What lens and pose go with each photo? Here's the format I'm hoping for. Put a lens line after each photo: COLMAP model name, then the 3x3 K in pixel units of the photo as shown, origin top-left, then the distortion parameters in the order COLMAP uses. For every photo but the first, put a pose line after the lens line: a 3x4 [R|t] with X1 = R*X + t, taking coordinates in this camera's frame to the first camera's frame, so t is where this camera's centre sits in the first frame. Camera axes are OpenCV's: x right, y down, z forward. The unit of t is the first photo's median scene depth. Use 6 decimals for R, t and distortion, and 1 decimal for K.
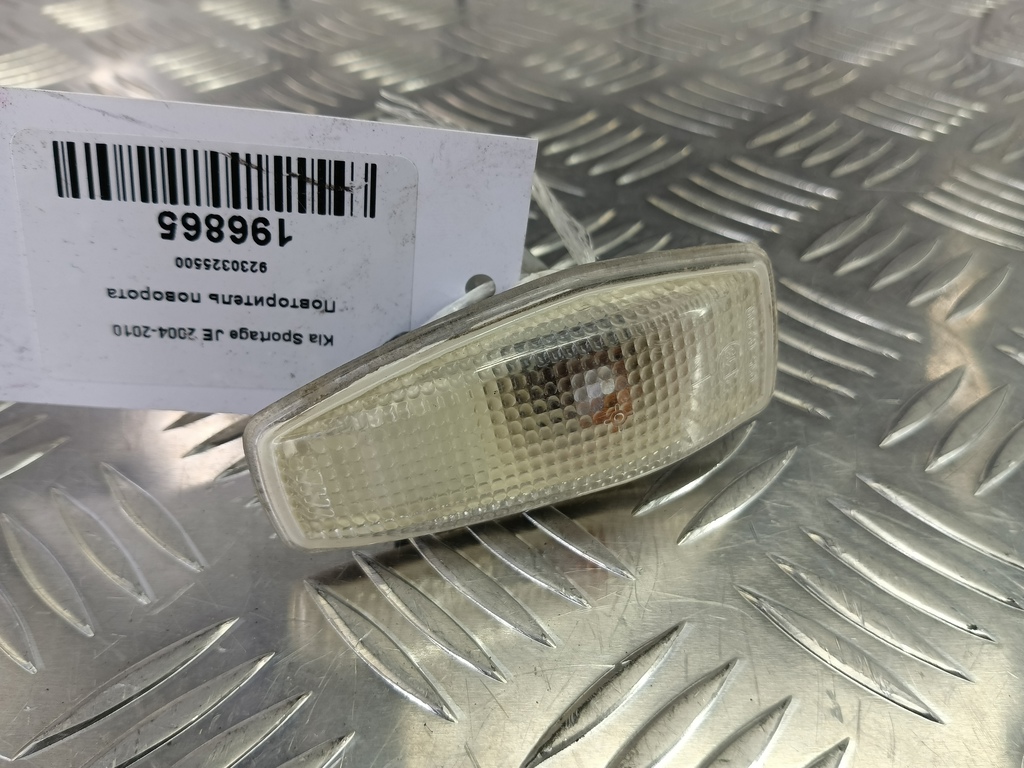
lens RADIAL K [[828.4, 0, 517.3], [0, 828.4, 386.0], [0, 0, 1]] dist [-0.010652, -0.104393]
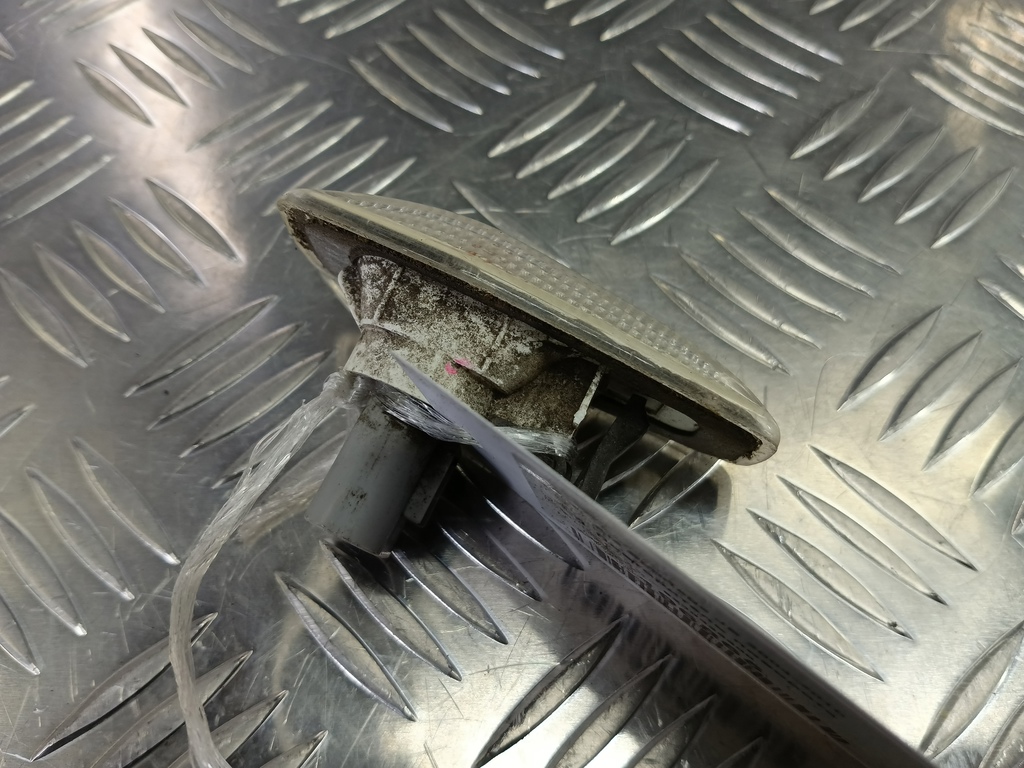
lens RADIAL K [[828.4, 0, 511.4], [0, 828.4, 377.4], [0, 0, 1]] dist [-0.010652, -0.104393]
pose [[0.999948, 0.008039, 0.006196, 0.036931], [-0.009610, 0.946288, 0.323183, -0.330461], [-0.003265, -0.323225, 0.946316, 0.064547]]
